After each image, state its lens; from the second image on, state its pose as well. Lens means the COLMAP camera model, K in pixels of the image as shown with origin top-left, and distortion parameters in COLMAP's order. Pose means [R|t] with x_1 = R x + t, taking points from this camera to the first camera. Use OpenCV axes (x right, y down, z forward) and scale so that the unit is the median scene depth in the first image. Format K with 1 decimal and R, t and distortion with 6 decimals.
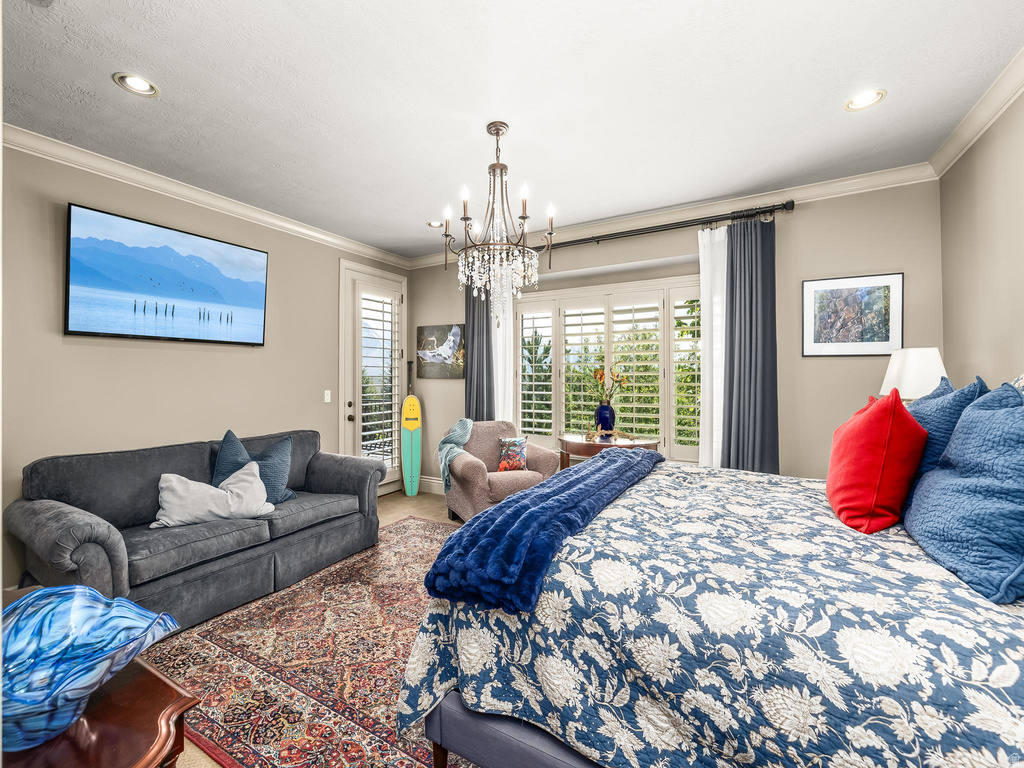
lens RADIAL K [[427.8, 0, 505.7], [0, 427.8, 385.1], [0, 0, 1]] dist [0.012733, -0.008476]
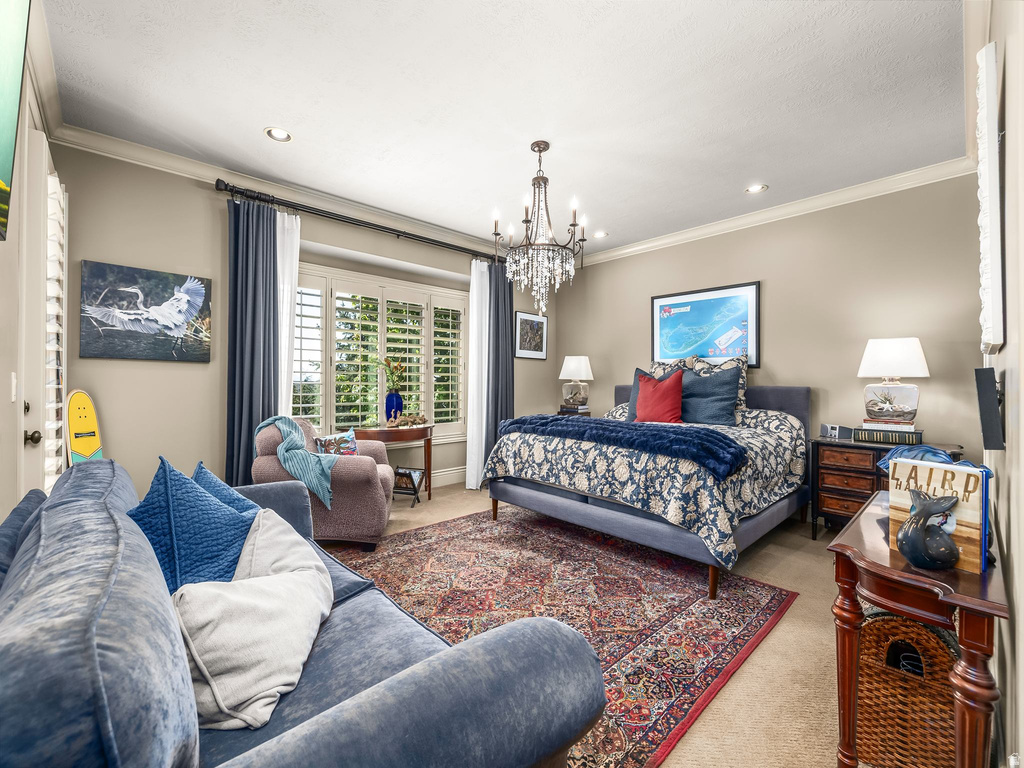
lens RADIAL K [[427.8, 0, 505.7], [0, 427.8, 385.1], [0, 0, 1]] dist [0.012733, -0.008476]
pose [[0.306400, -0.003141, 0.951898, -0.705325], [0.014204, 0.999898, -0.001273, 0.033109], [-0.951797, 0.013910, 0.306414, 0.438354]]
